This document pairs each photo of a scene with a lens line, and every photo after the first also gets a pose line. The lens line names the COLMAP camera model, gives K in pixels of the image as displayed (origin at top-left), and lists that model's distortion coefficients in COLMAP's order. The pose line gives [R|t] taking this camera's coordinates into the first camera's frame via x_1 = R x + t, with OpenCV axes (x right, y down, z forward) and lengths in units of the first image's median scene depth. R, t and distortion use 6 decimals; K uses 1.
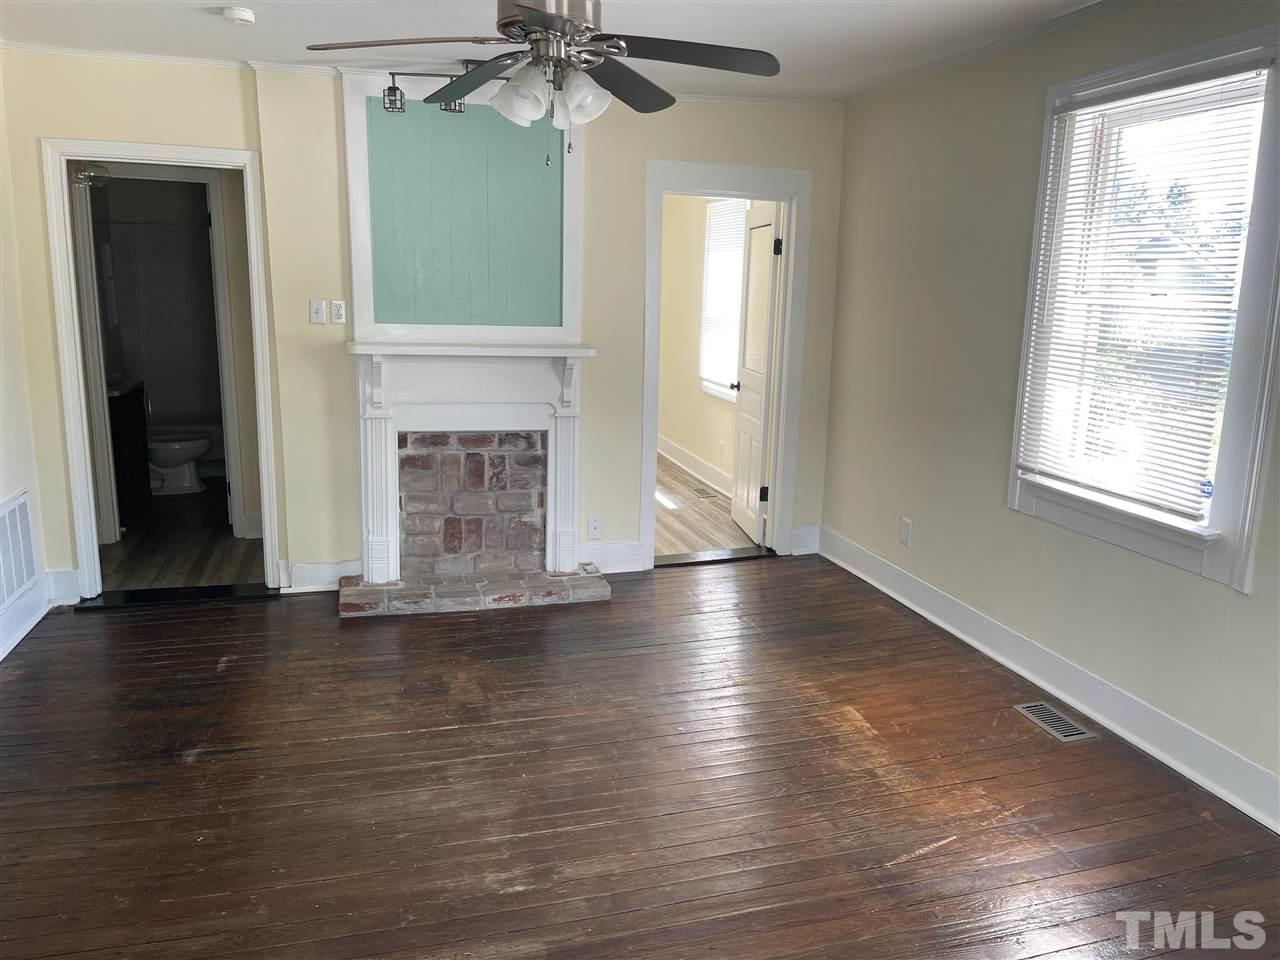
lens RADIAL K [[976.2, 0, 644.1], [0, 976.2, 481.2], [0, 0, 1]] dist [0.085633, -0.103062]
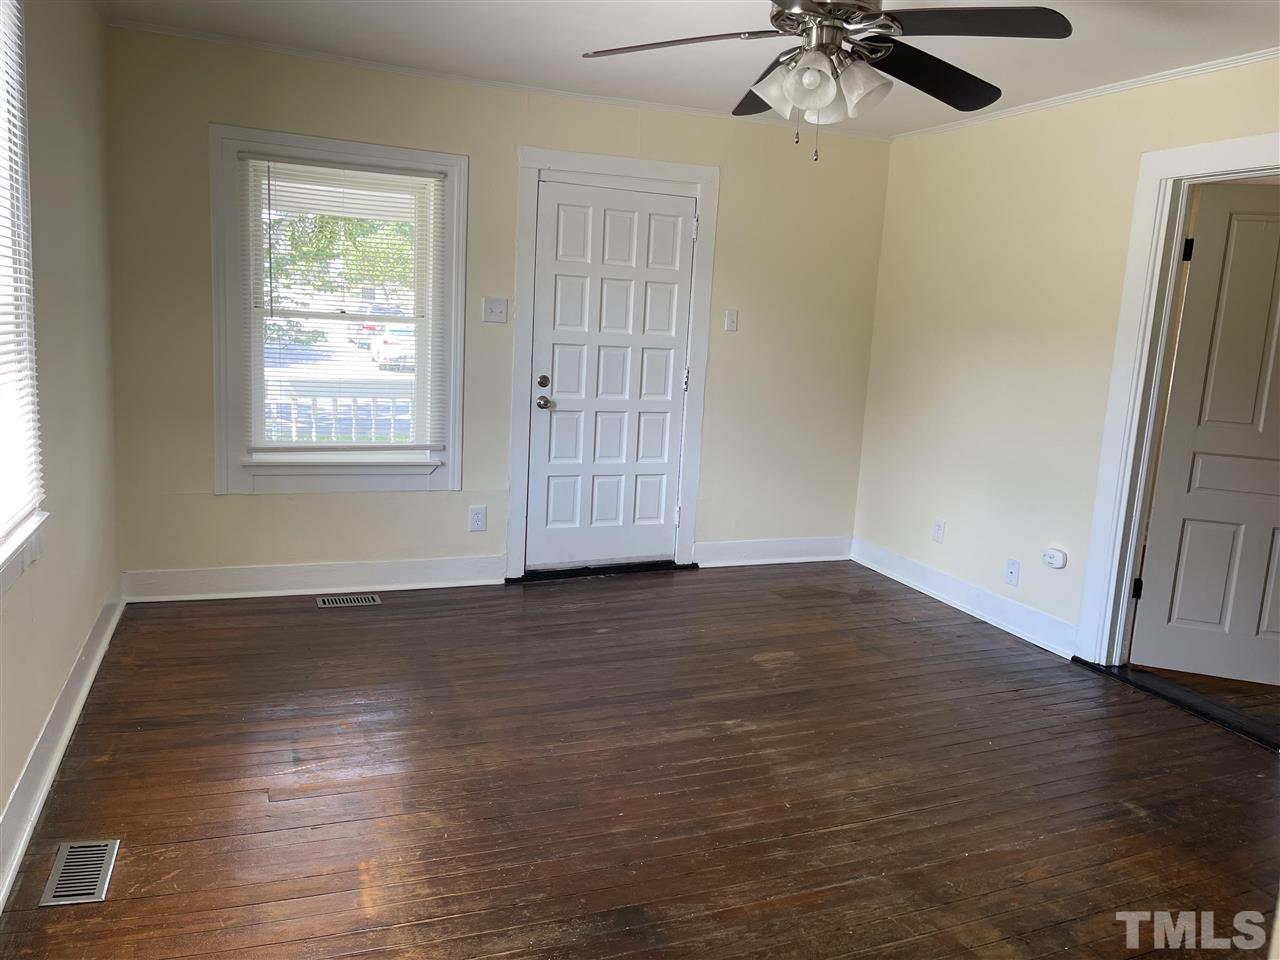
lens RADIAL K [[976.2, 0, 644.1], [0, 976.2, 481.2], [0, 0, 1]] dist [0.085633, -0.103062]
pose [[-0.990911, -0.056298, -0.122171, 0.157749], [-0.096077, 0.931865, 0.349852, -0.330668], [0.094151, 0.358410, -0.928805, 1.868887]]
